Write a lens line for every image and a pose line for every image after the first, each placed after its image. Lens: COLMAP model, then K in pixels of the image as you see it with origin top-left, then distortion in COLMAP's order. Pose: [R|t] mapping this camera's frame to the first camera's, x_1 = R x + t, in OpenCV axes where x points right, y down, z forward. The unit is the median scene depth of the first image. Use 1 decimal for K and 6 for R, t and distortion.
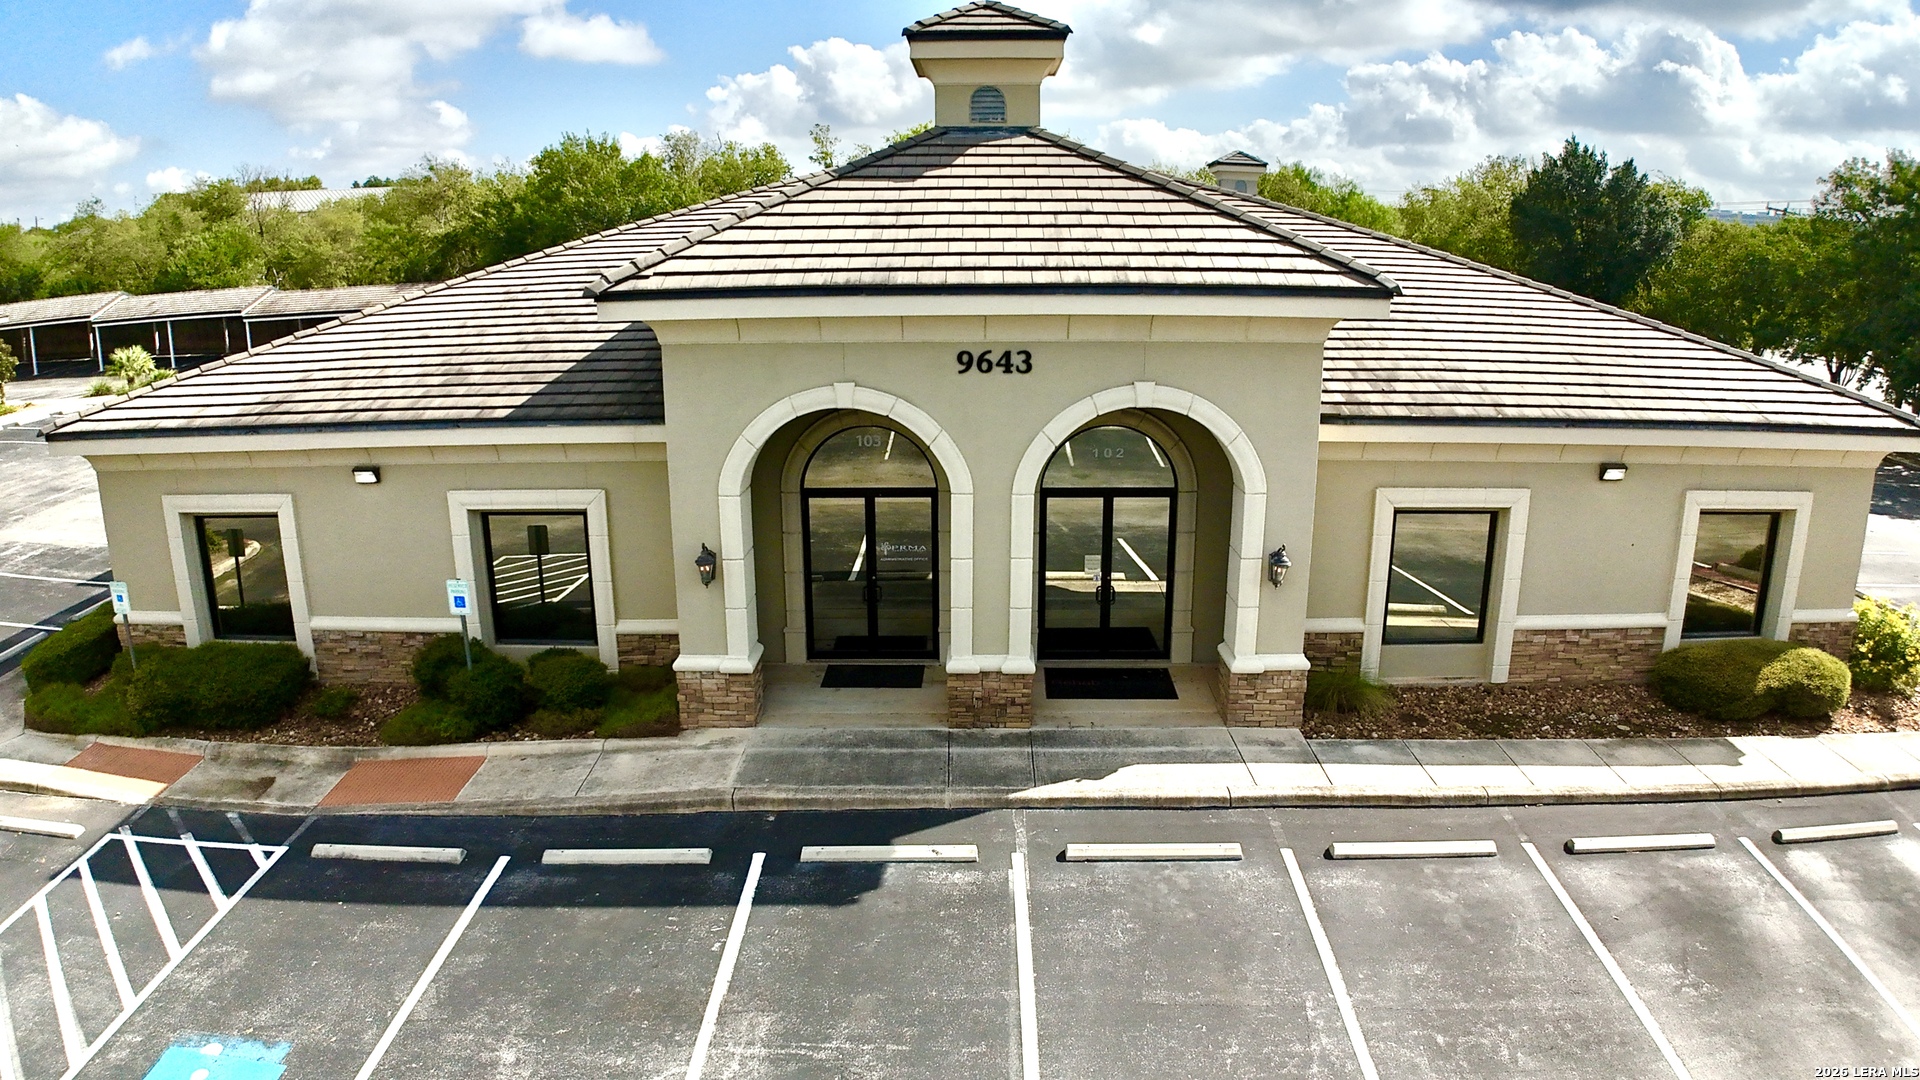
lens RADIAL K [[1188.9, 0, 960.0], [0, 1188.9, 540.0], [0, 0, 1]] dist [-0.197167, 0.030647]
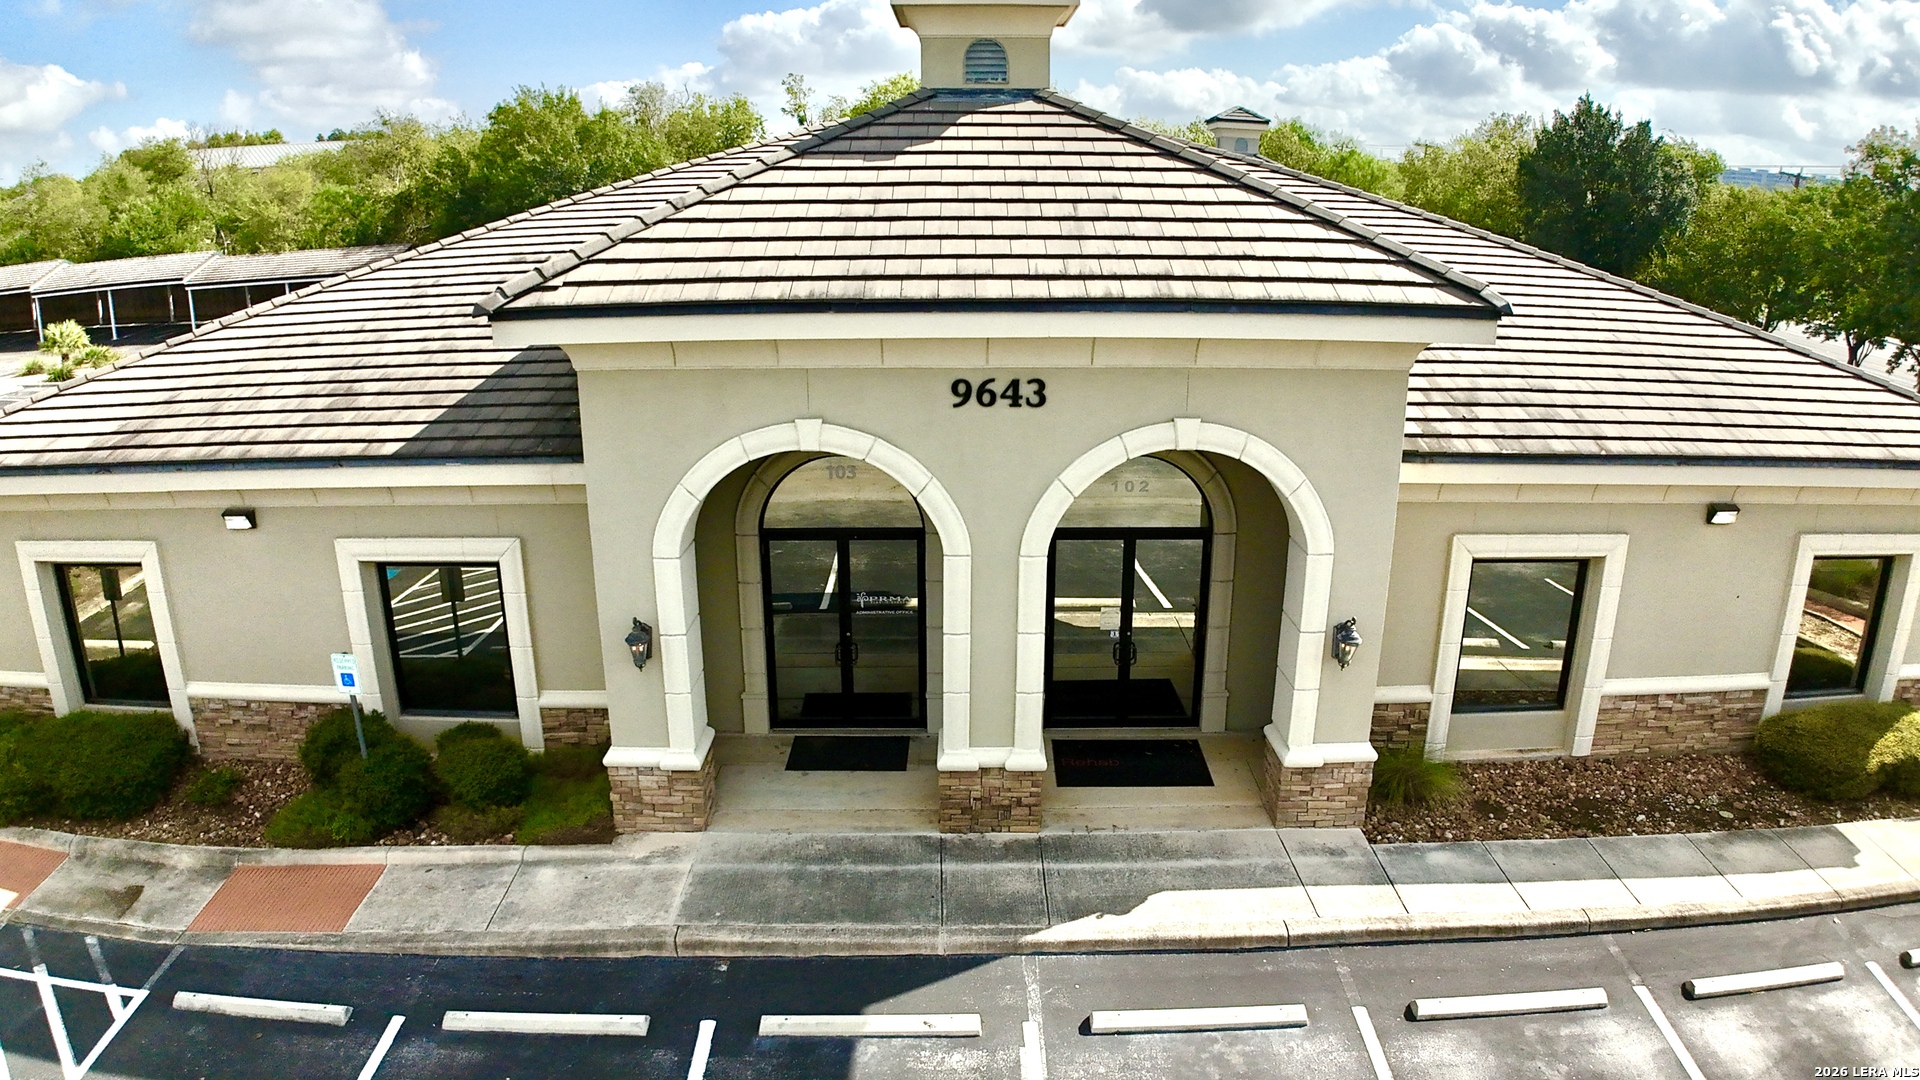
lens RADIAL K [[1188.9, 0, 960.0], [0, 1188.9, 540.0], [0, 0, 1]] dist [-0.197167, 0.030647]
pose [[0.999823, -0.001874, 0.018710, -0.010884], [0.001099, 0.999143, 0.041378, -0.079529], [-0.018772, -0.041350, 0.998968, 0.192611]]
